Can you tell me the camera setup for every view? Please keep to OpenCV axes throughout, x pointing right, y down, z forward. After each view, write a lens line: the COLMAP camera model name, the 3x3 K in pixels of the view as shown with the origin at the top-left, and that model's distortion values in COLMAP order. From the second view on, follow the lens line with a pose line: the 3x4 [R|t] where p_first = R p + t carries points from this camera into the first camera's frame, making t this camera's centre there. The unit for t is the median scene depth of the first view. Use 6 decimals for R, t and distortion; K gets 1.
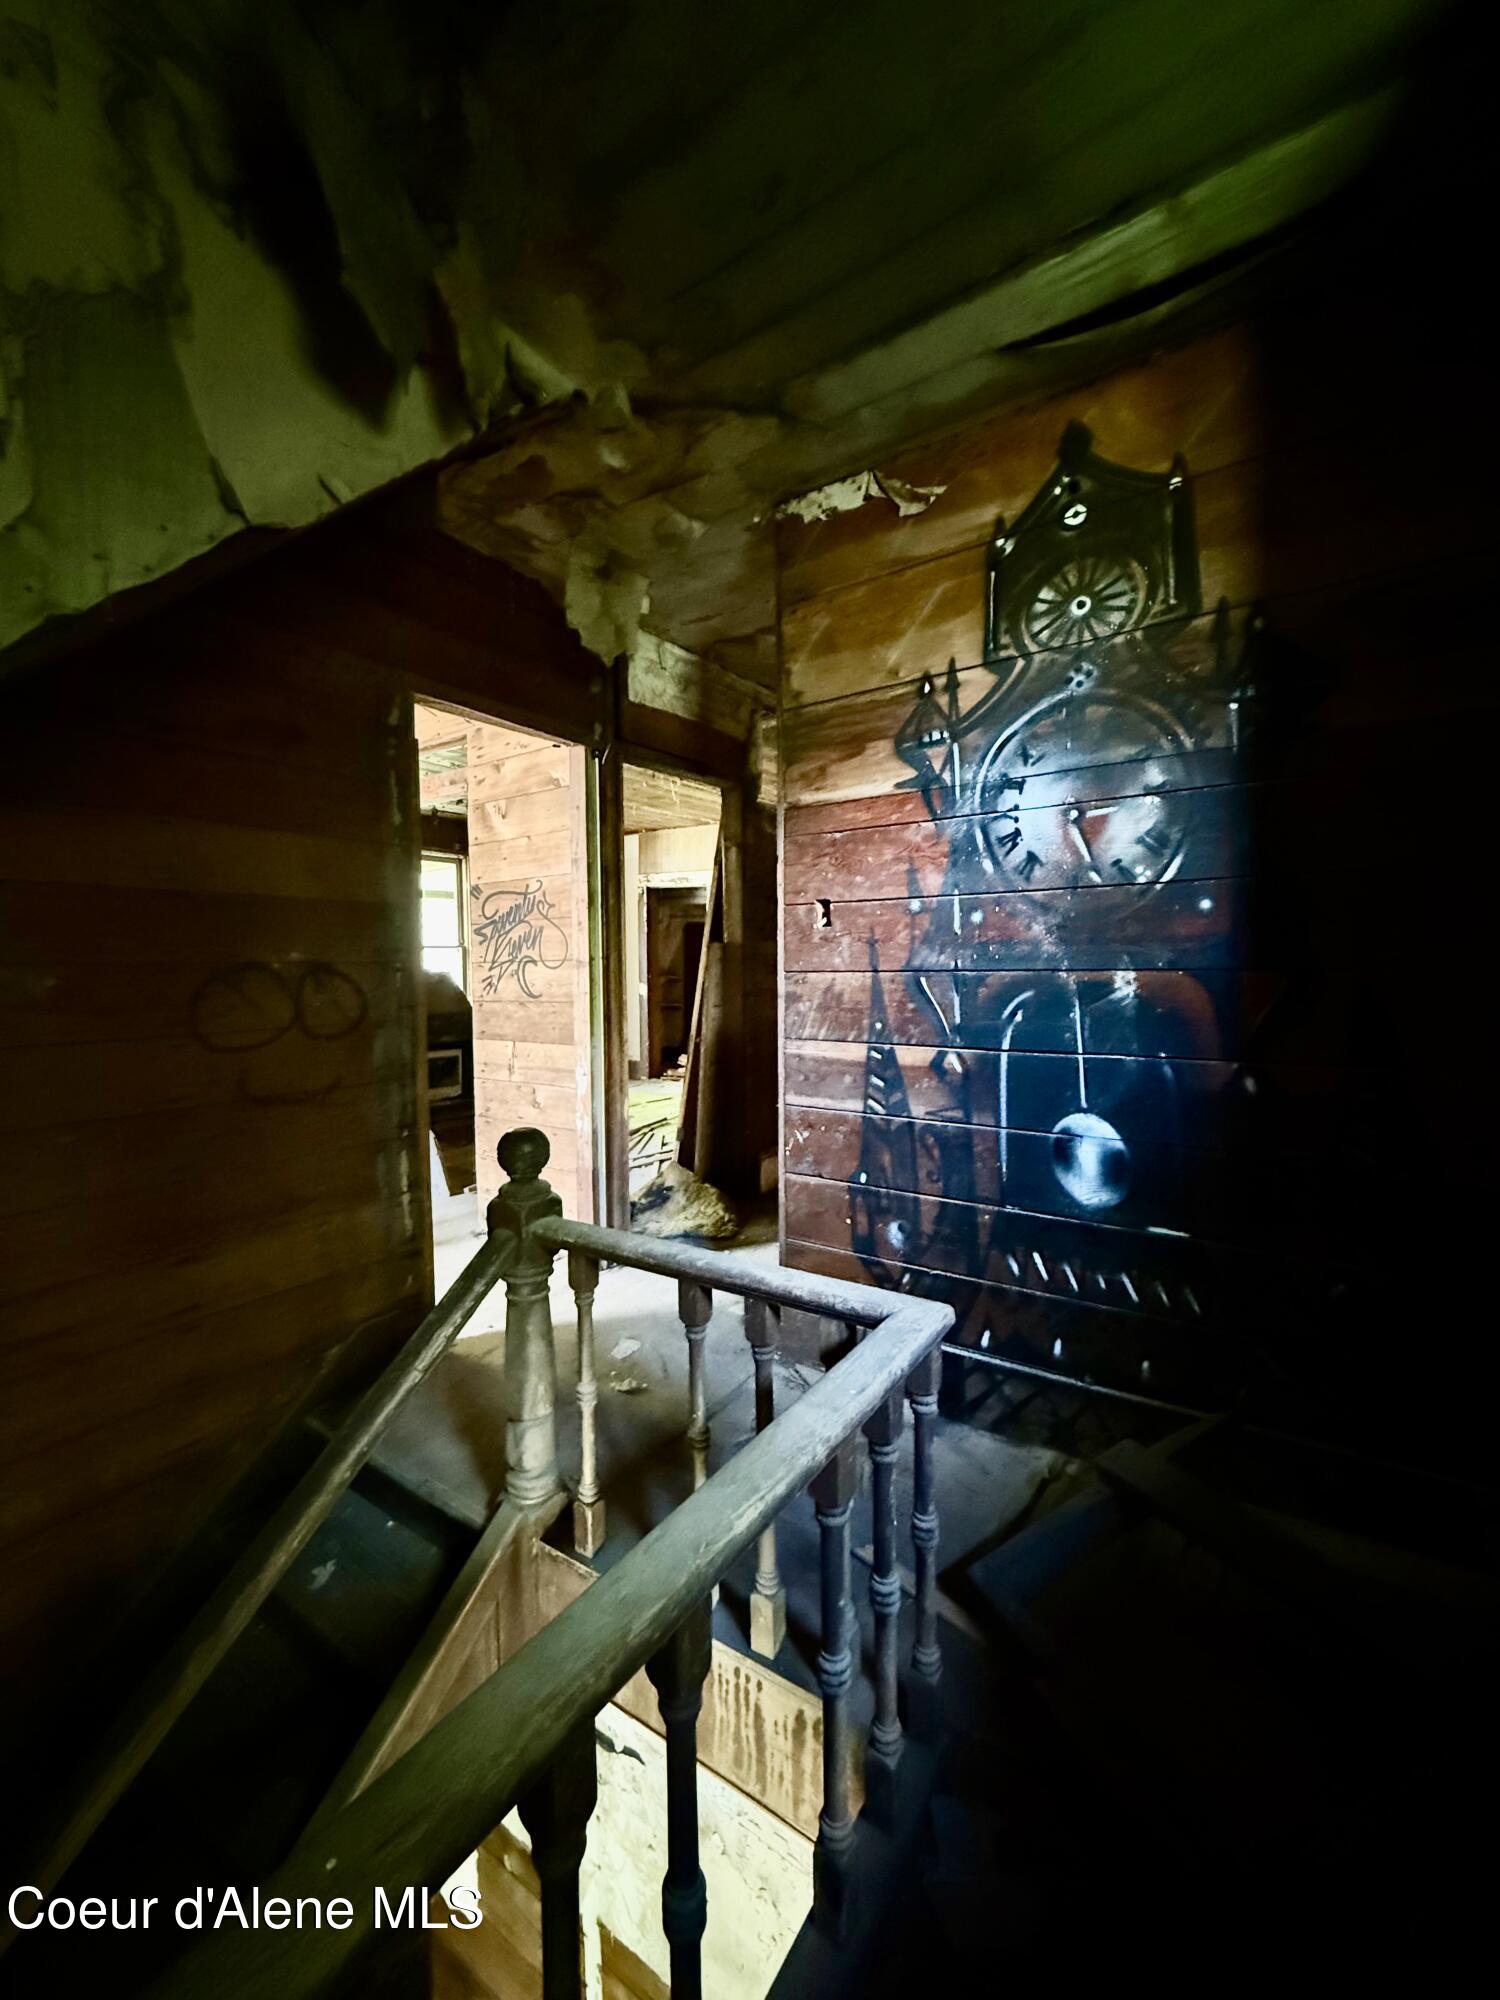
lens RADIAL K [[794.4, 0, 747.7], [0, 794.4, 1005.1], [0, 0, 1]] dist [-0.001329, -0.000179]
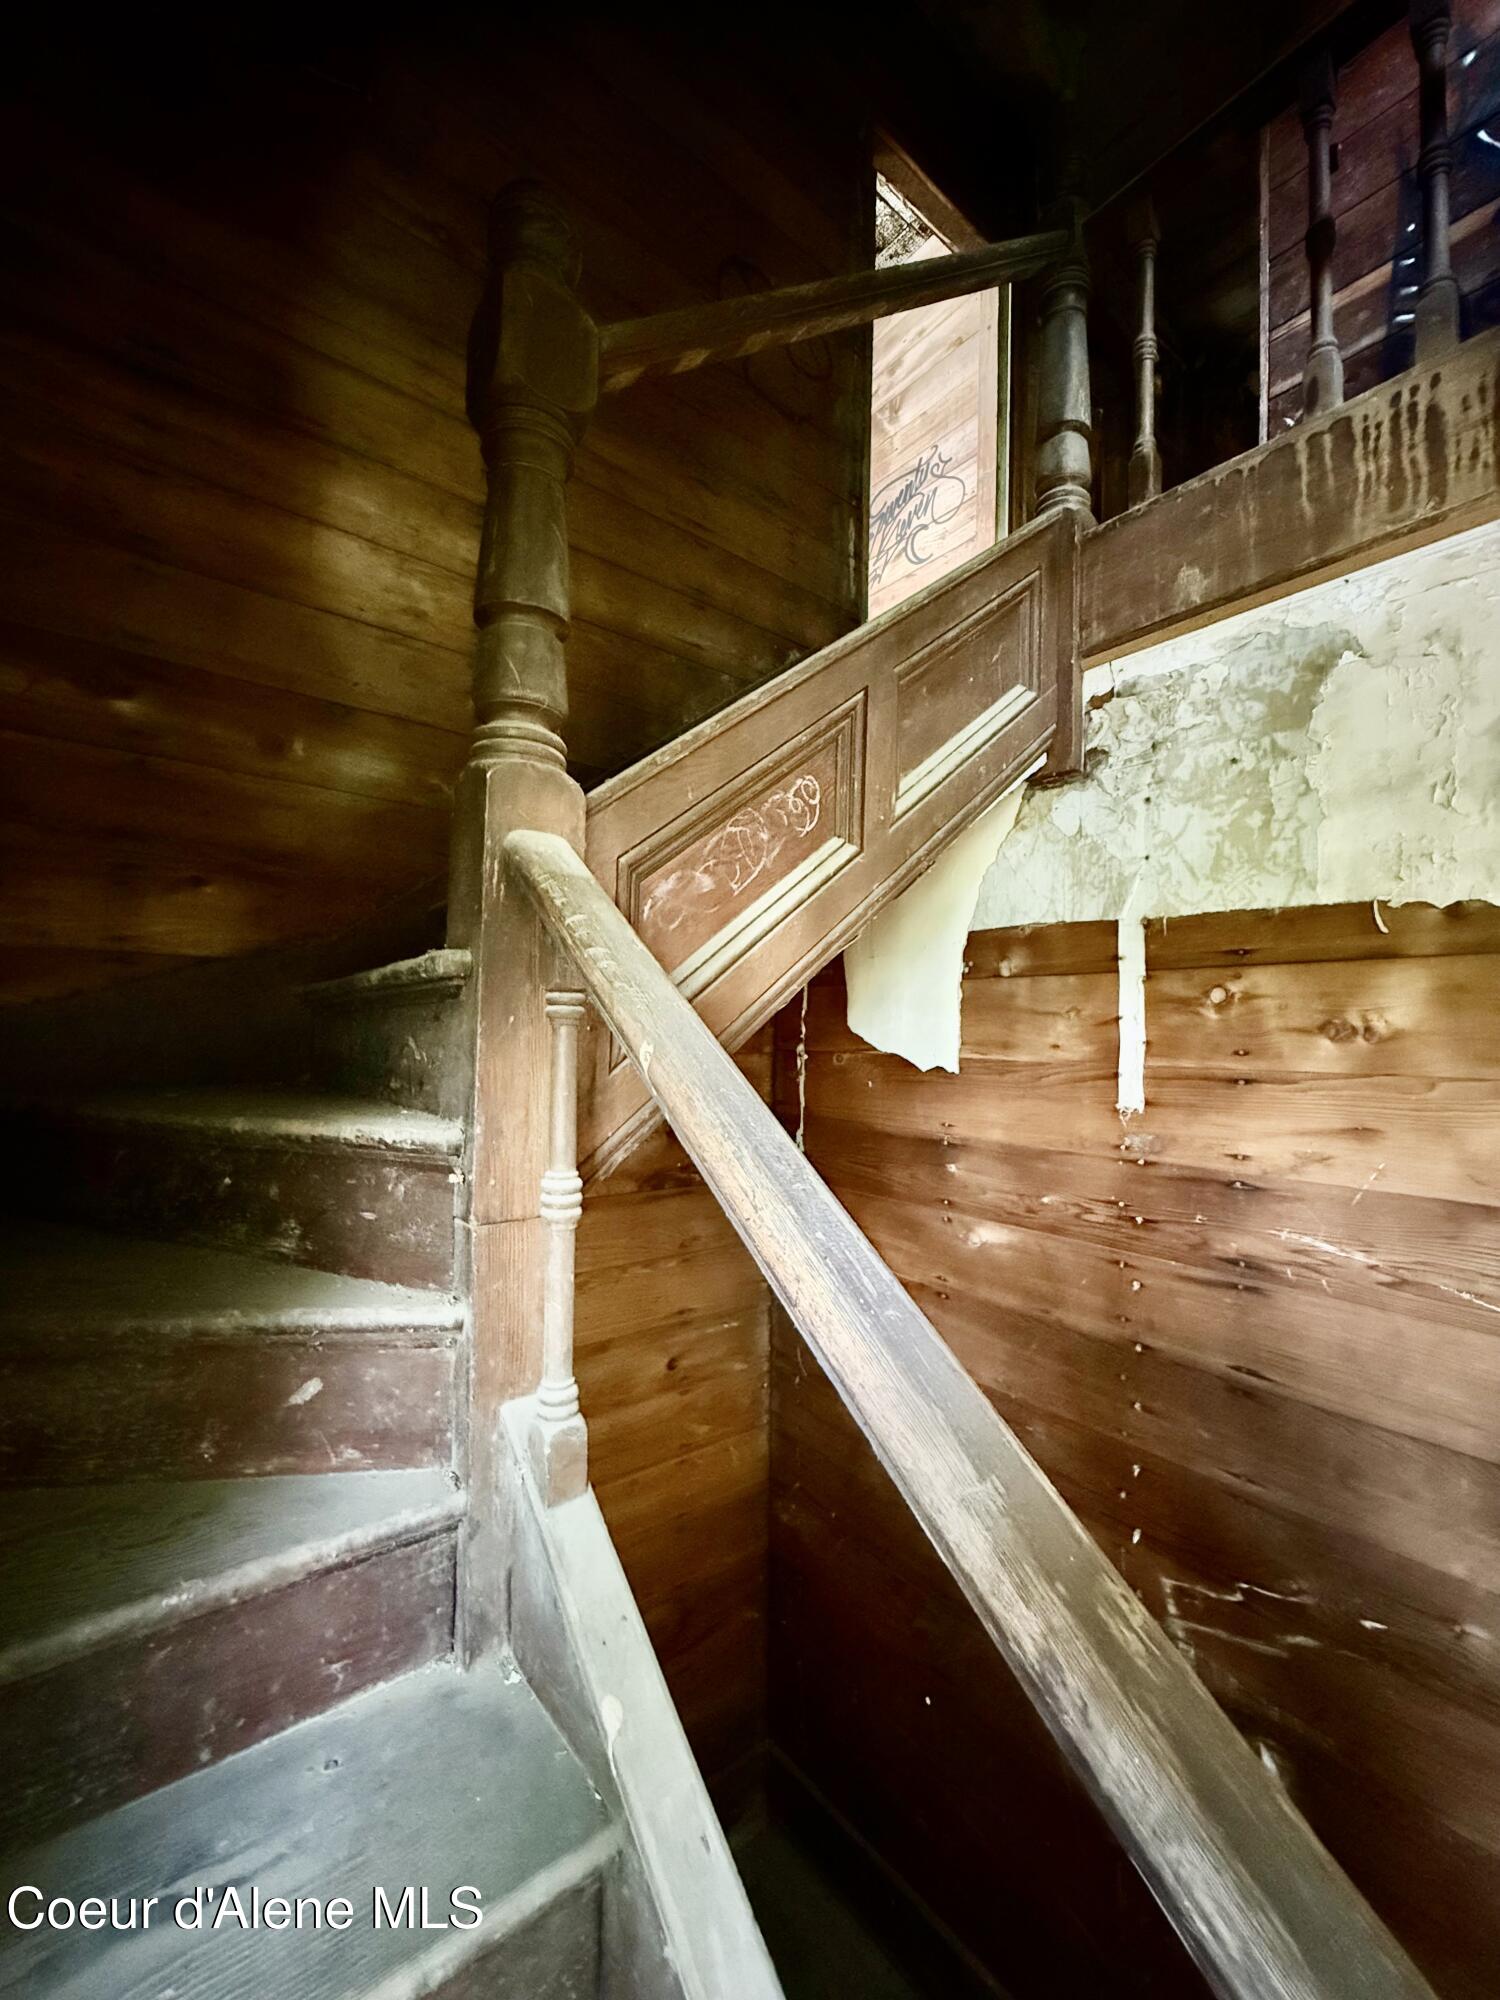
lens RADIAL K [[794.4, 0, 753.2], [0, 794.4, 1005.5], [0, 0, 1]] dist [-0.001329, -0.000179]
pose [[0.957262, 0.021247, -0.288442, -0.241956], [-0.045917, 0.995814, -0.079034, 0.917475], [0.285556, 0.088901, 0.954230, 0.015361]]
